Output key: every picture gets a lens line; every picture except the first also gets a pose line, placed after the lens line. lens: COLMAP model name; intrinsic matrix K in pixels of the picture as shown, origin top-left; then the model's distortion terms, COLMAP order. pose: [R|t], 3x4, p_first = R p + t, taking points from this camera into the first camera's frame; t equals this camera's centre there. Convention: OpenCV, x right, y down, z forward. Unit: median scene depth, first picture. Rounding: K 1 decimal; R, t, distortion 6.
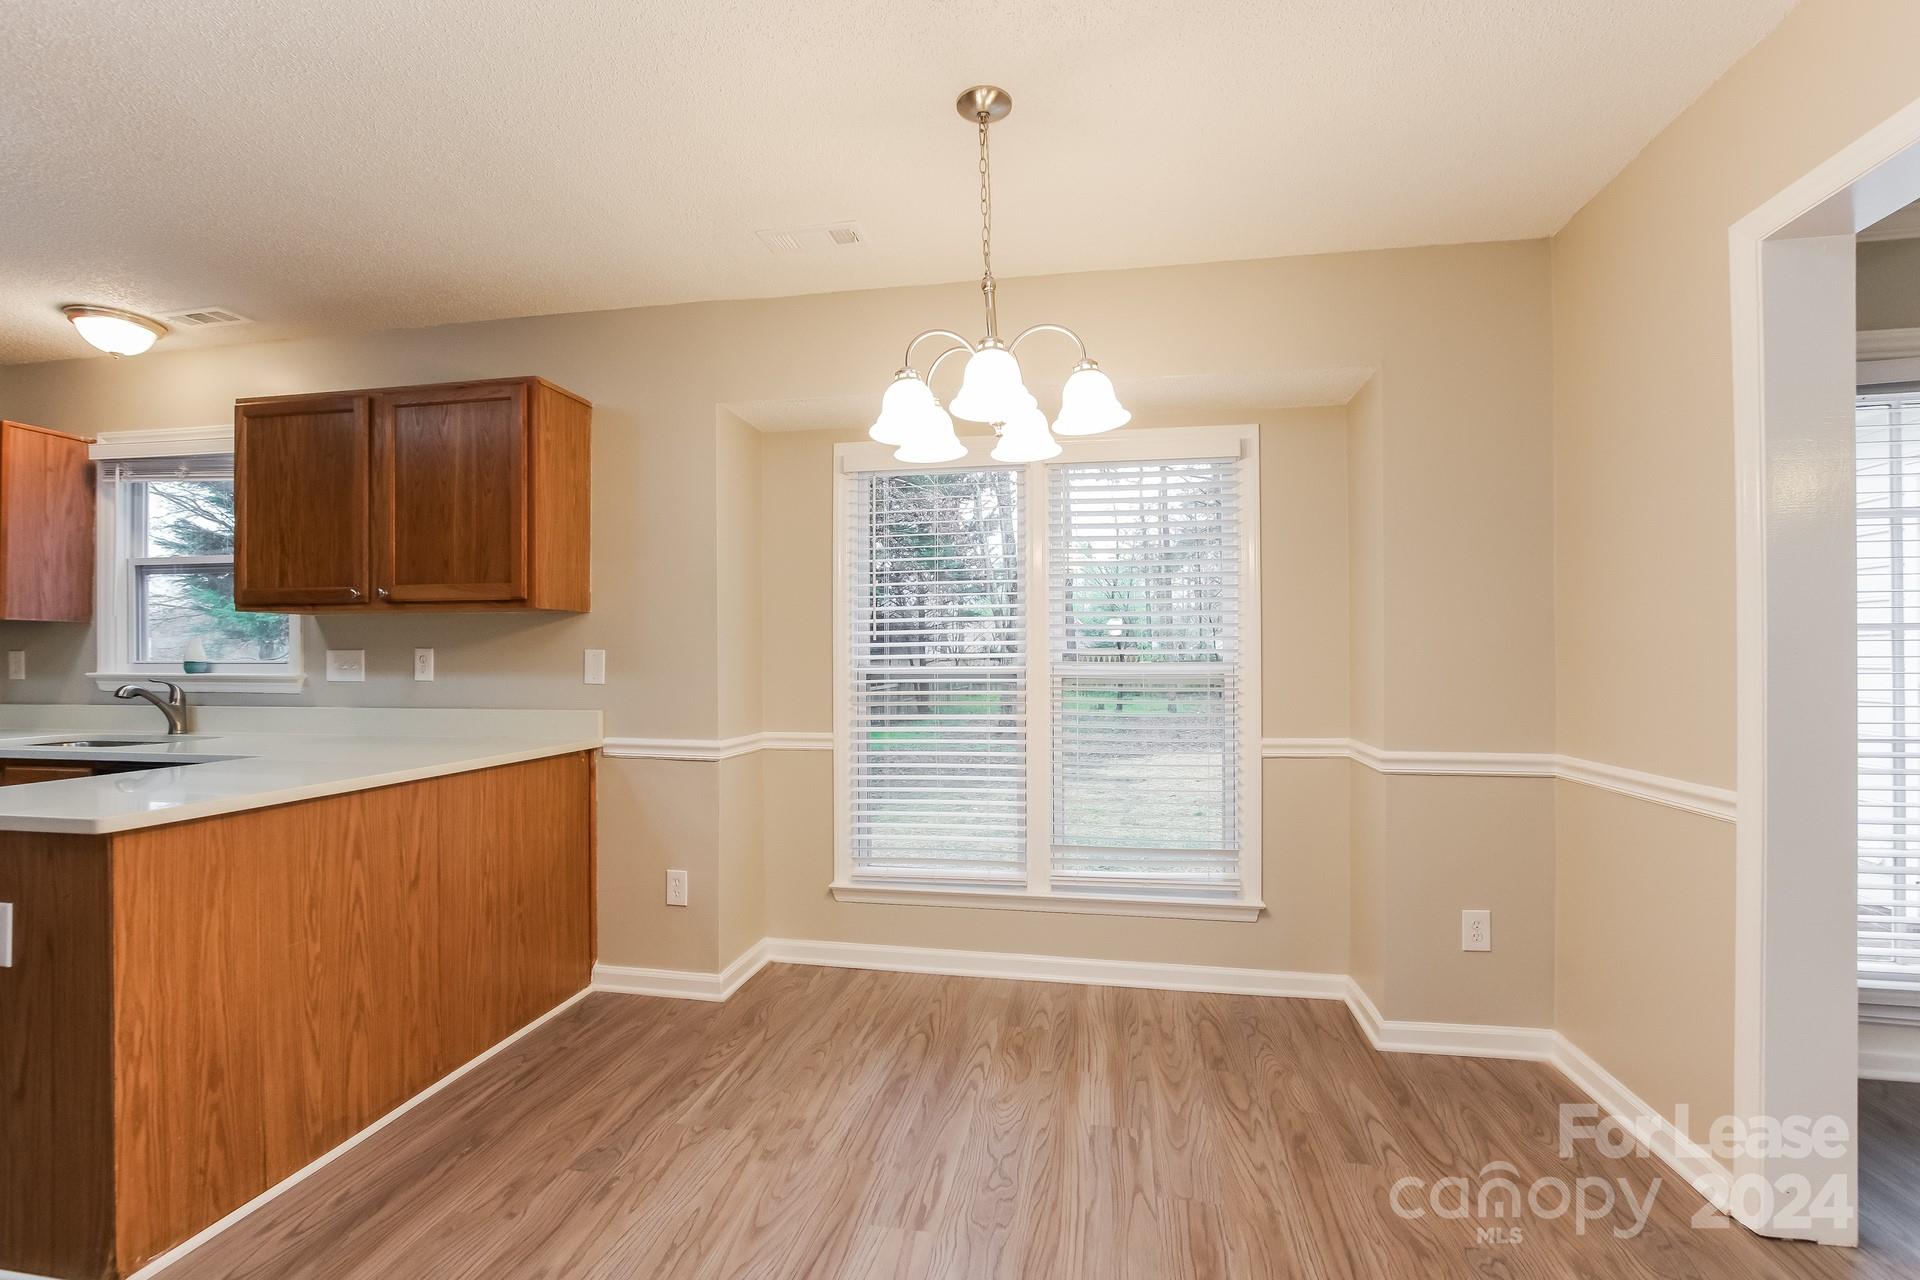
lens RADIAL K [[843.9, 0, 971.6], [0, 843.9, 657.0], [0, 0, 1]] dist [-0.019024, 0.005079]
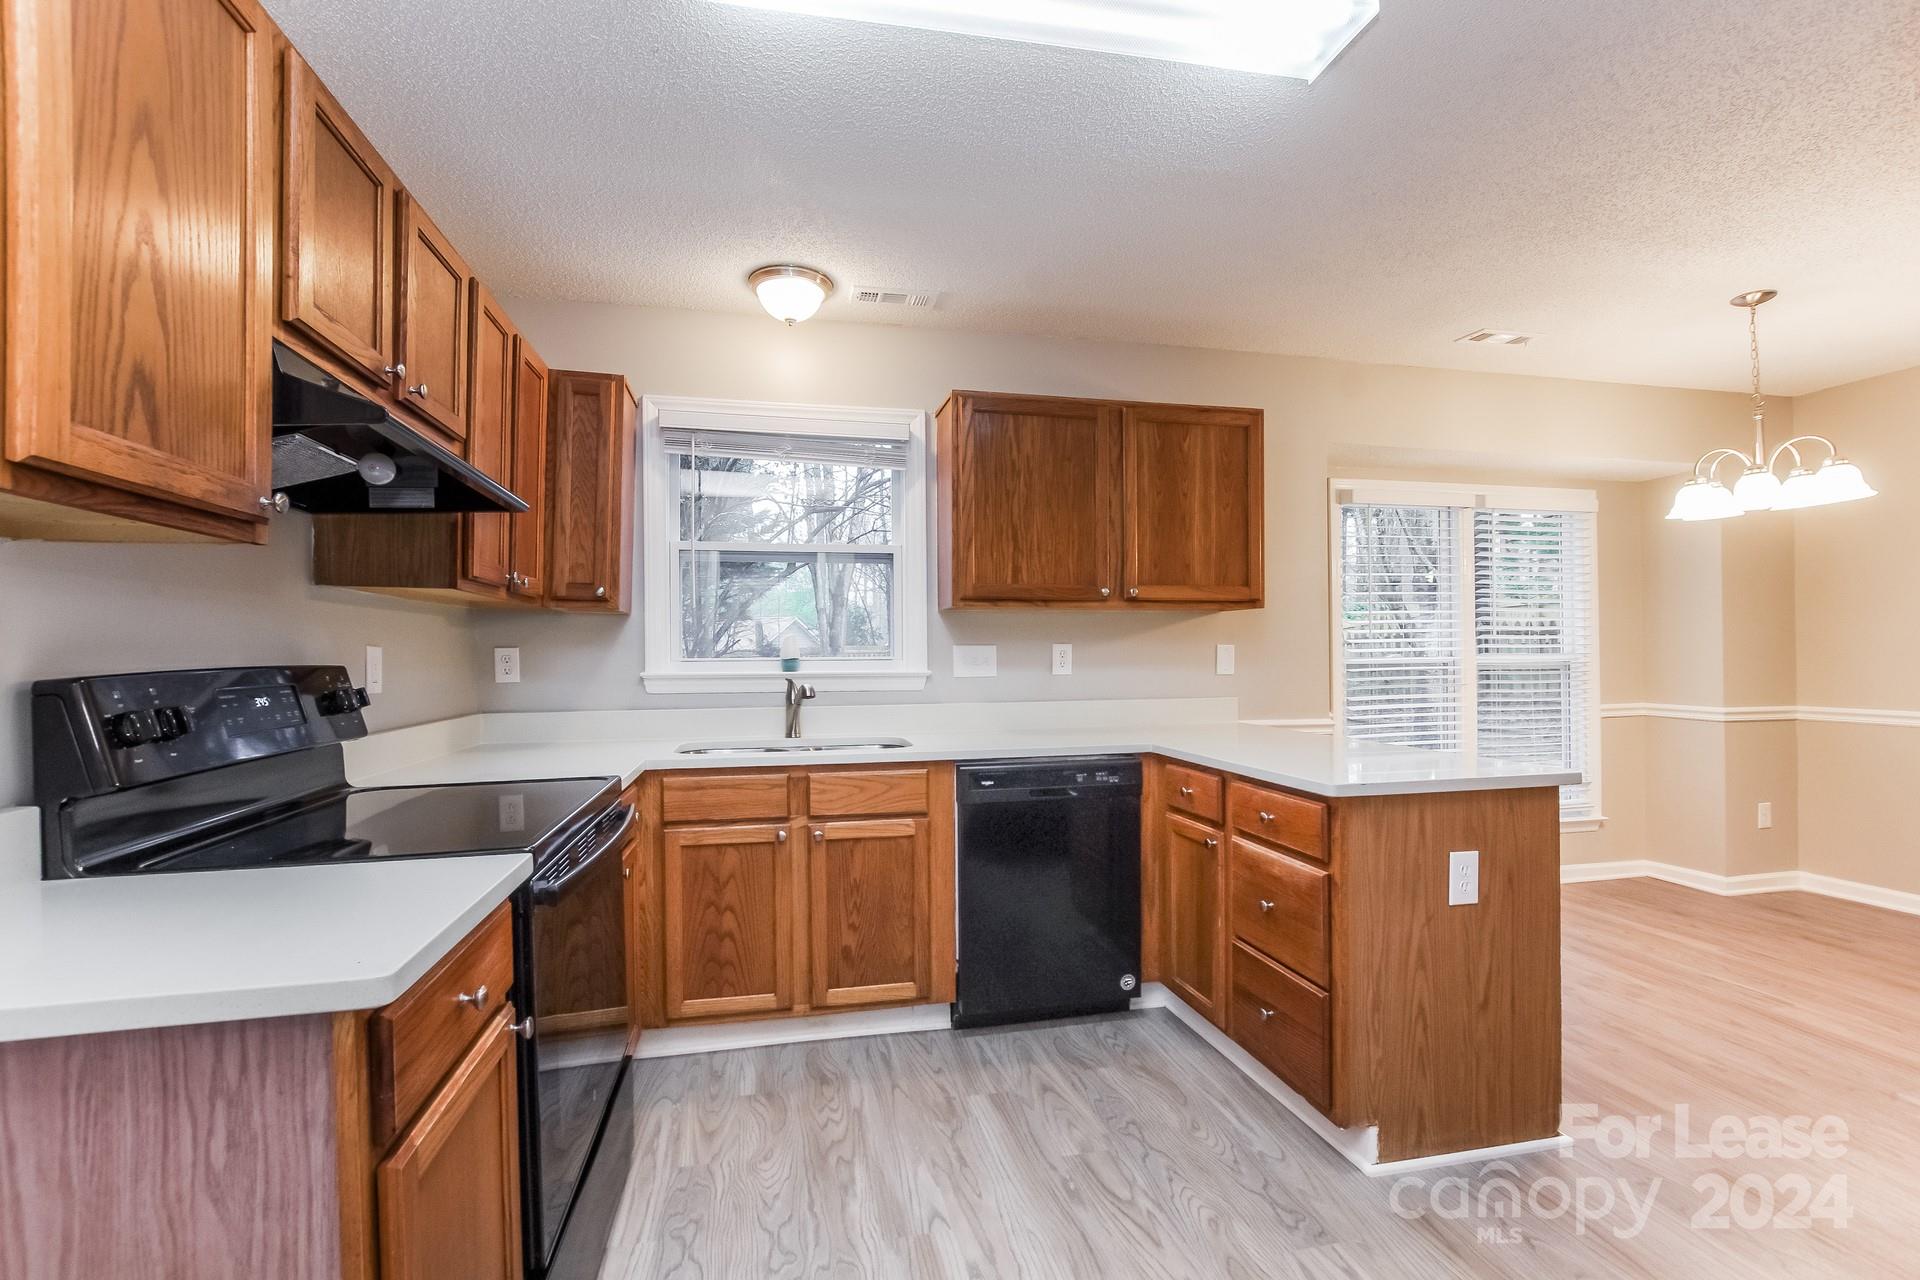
lens RADIAL K [[843.9, 0, 949.3], [0, 843.9, 649.7], [0, 0, 1]] dist [-0.019024, 0.005079]
pose [[0.923932, -0.002675, 0.382547, -1.297031], [0.004255, 0.999986, -0.003283, 0.000415], [-0.382533, 0.004661, 0.923930, 0.085626]]
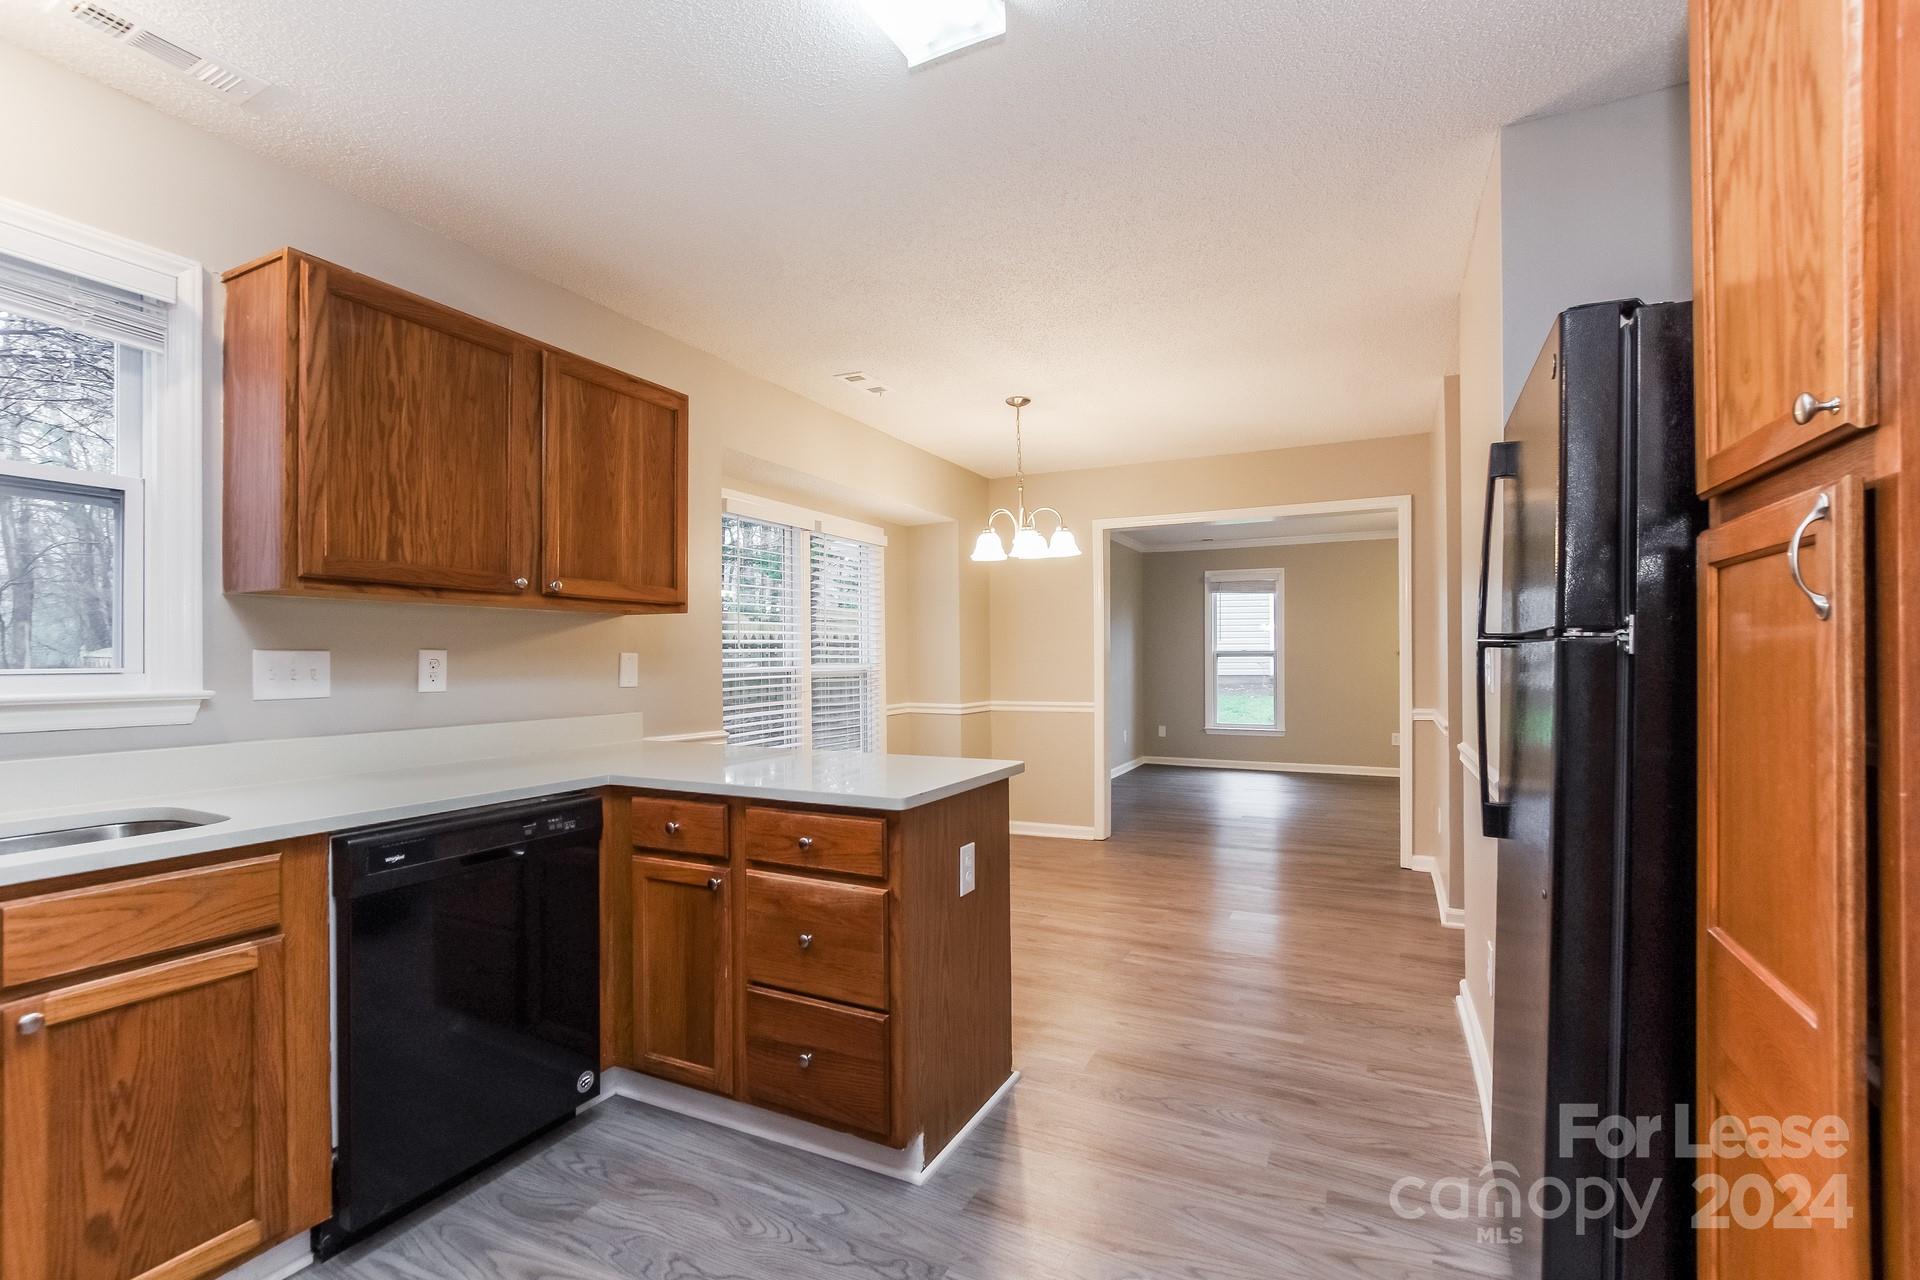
lens RADIAL K [[843.9, 0, 961.0], [0, 843.9, 653.1], [0, 0, 1]] dist [-0.019024, 0.005079]
pose [[0.281068, 0.007369, 0.959660, -1.368161], [0.002770, 0.999960, -0.008490, 0.001149], [-0.959684, 0.005045, 0.281036, 0.350182]]
